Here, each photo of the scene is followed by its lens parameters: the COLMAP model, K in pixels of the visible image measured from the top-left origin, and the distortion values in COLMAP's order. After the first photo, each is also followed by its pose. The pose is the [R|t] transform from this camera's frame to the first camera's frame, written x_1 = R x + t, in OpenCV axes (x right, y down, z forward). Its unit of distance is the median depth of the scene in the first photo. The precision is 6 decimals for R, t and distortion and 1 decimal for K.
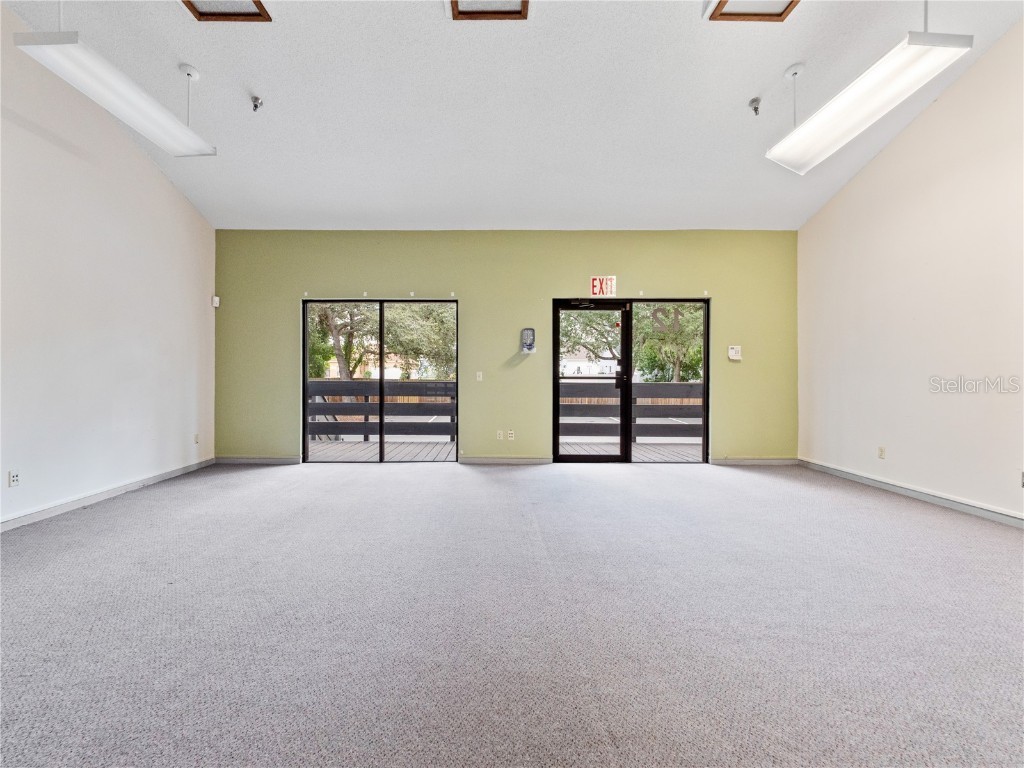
lens RADIAL K [[411.0, 0, 493.9], [0, 411.0, 382.2], [0, 0, 1]] dist [0.041461, -0.020720]
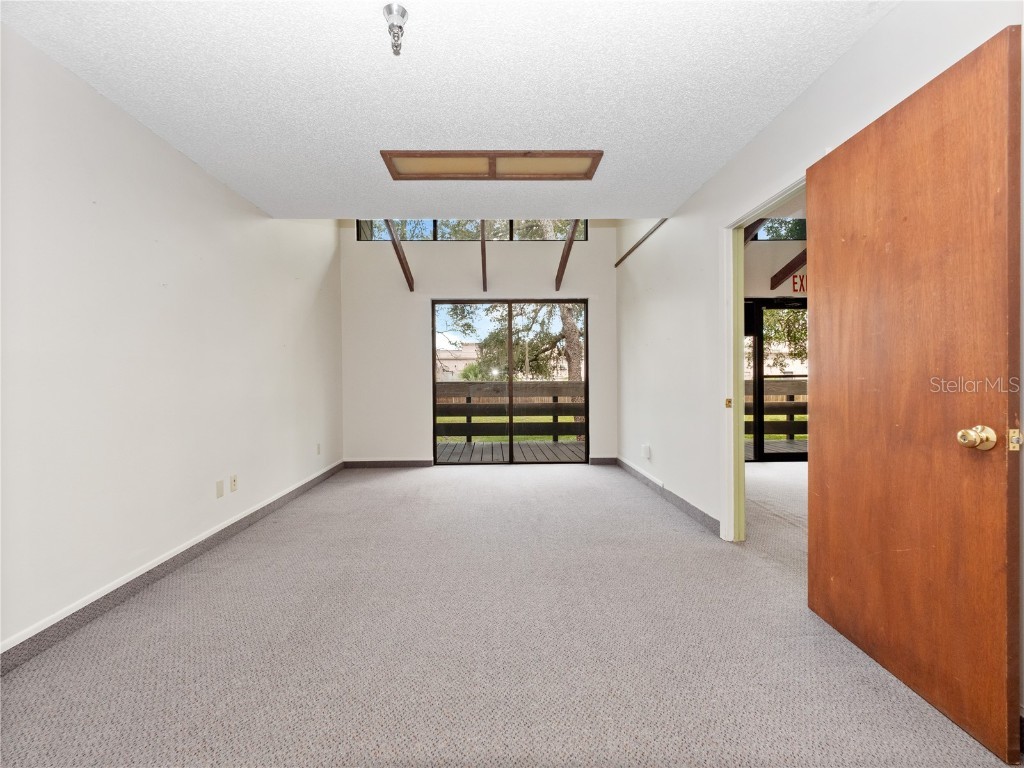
lens RADIAL K [[411.0, 0, 493.9], [0, 411.0, 382.2], [0, 0, 1]] dist [0.041461, -0.020720]
pose [[0.999875, -0.009104, 0.012961, -0.329524], [0.009154, 0.999951, -0.003753, 0.001506], [-0.012926, 0.003871, 0.999909, 0.004759]]
